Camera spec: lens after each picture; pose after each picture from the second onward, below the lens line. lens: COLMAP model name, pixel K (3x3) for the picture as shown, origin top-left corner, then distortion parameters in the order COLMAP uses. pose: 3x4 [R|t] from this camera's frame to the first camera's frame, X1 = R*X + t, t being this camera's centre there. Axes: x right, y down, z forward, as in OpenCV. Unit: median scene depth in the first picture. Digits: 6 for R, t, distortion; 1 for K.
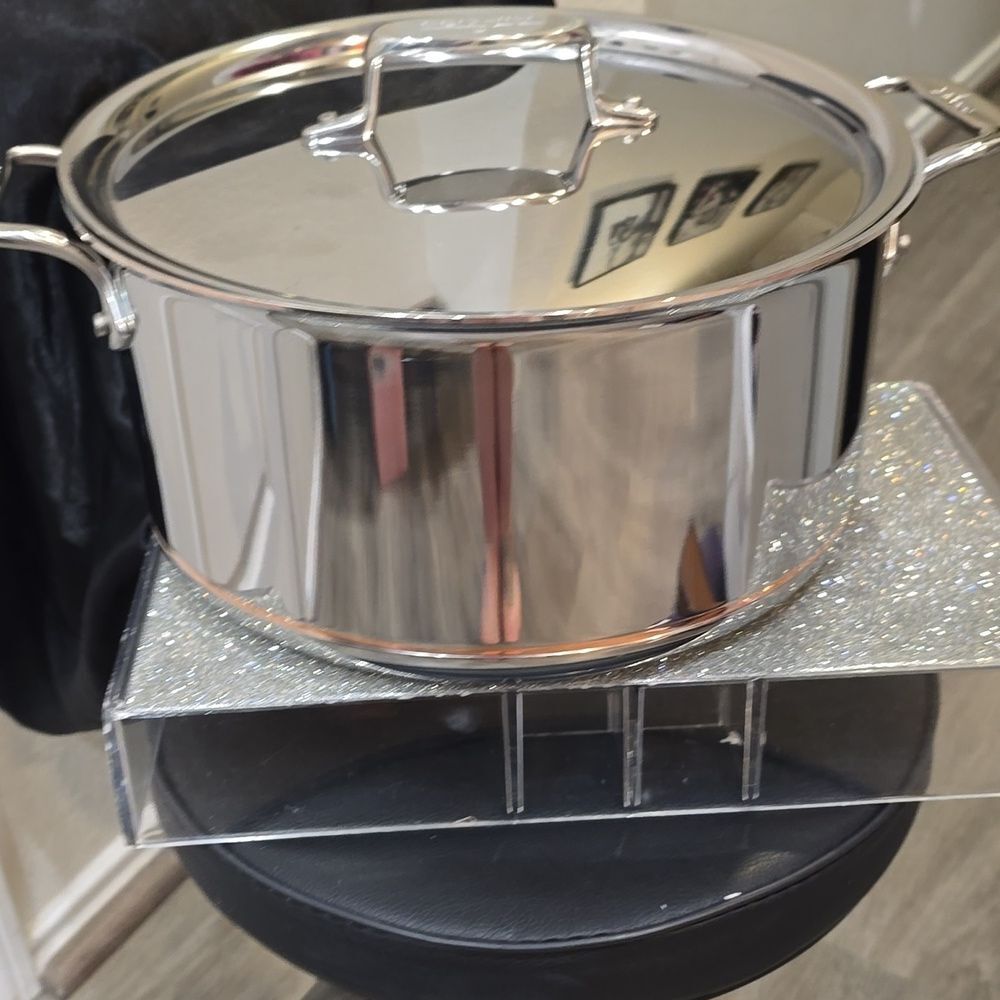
lens RADIAL K [[1293.3, 0, 498.6], [0, 1293.3, 483.3], [0, 0, 1]] dist [0.020317, -0.056463]
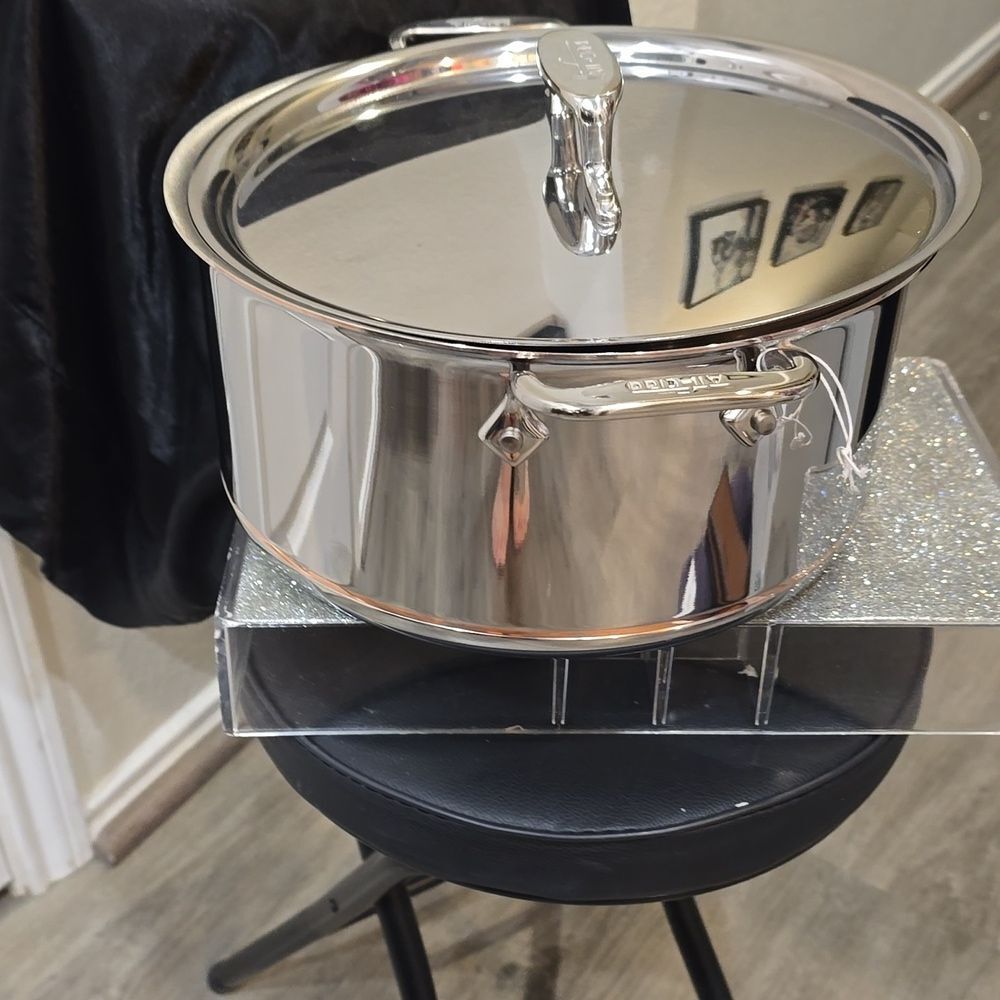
lens RADIAL K [[1293.3, 0, 498.6], [0, 1293.3, 483.3], [0, 0, 1]] dist [0.020317, -0.056463]
pose [[0.998402, 0.056296, -0.004919, -0.041133], [-0.055810, 0.995946, 0.070546, -0.034780], [0.008871, -0.070158, 0.997496, -0.125446]]
